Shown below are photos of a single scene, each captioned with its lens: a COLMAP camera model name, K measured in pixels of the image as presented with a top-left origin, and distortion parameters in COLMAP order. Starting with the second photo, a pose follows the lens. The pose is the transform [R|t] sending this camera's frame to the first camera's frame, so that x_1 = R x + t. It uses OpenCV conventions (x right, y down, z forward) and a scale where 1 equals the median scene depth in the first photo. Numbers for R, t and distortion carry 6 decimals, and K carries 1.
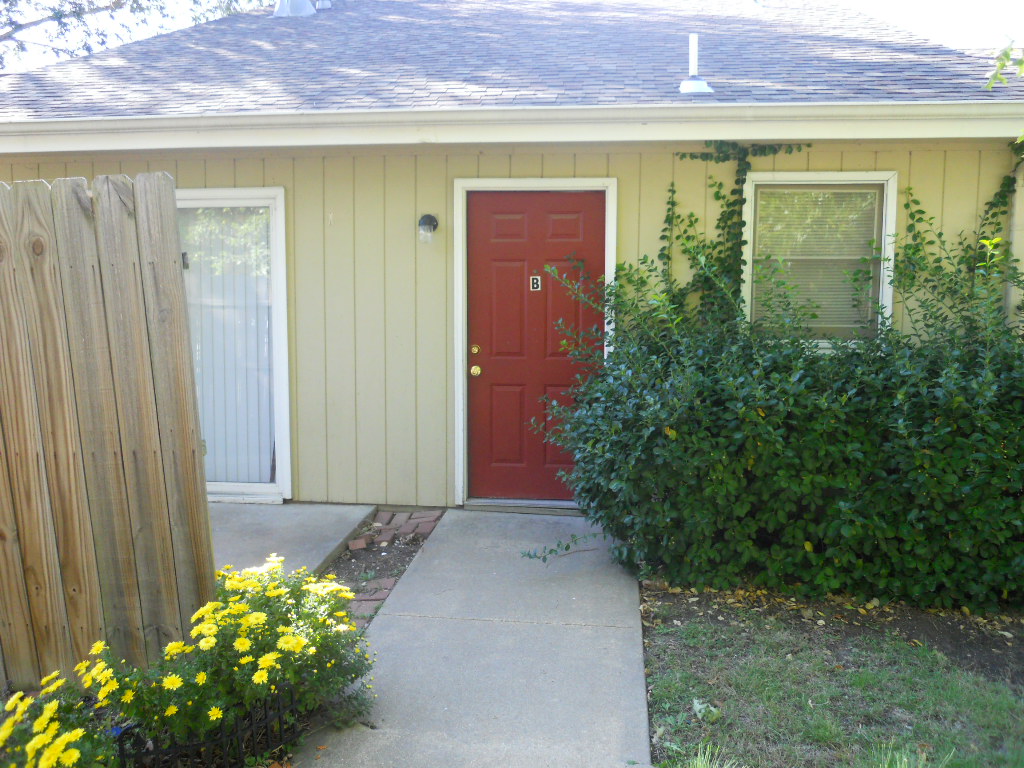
lens RADIAL K [[818.7, 0, 513.2], [0, 818.7, 389.1], [0, 0, 1]] dist [-0.039095, 0.001828]
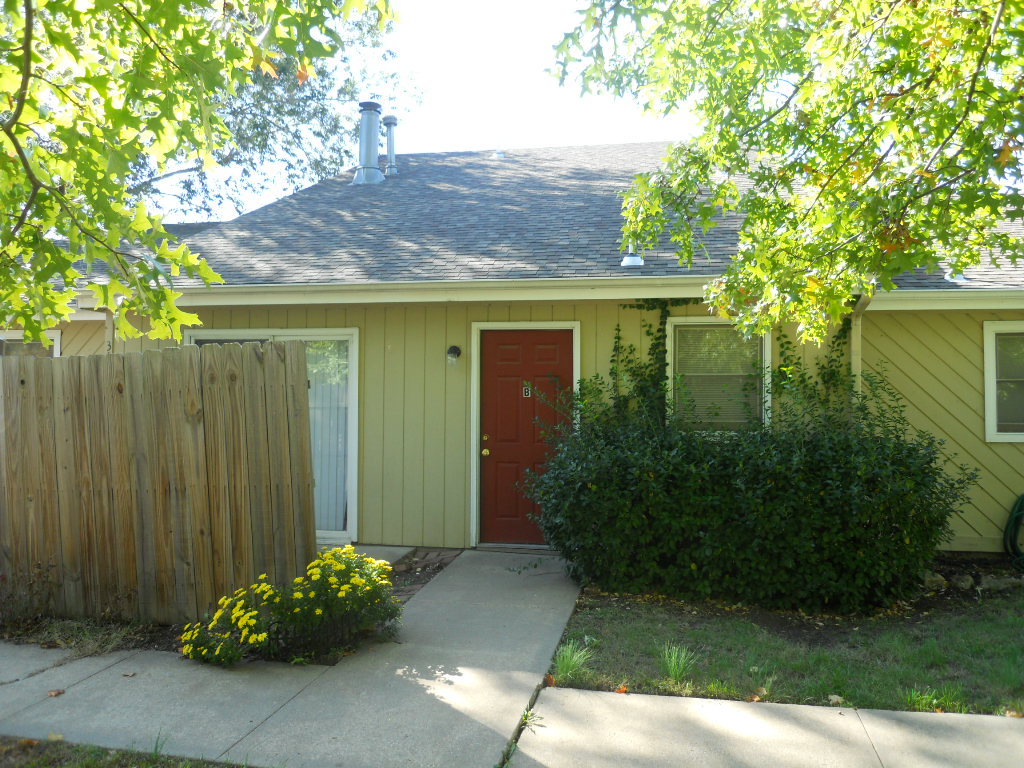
lens RADIAL K [[818.7, 0, 513.2], [0, 818.7, 389.1], [0, 0, 1]] dist [-0.039095, 0.001828]
pose [[0.997035, -0.000642, -0.076951, 0.123548], [-0.008763, 0.992515, -0.121811, 0.046023], [0.076453, 0.122124, 0.989566, -0.475149]]
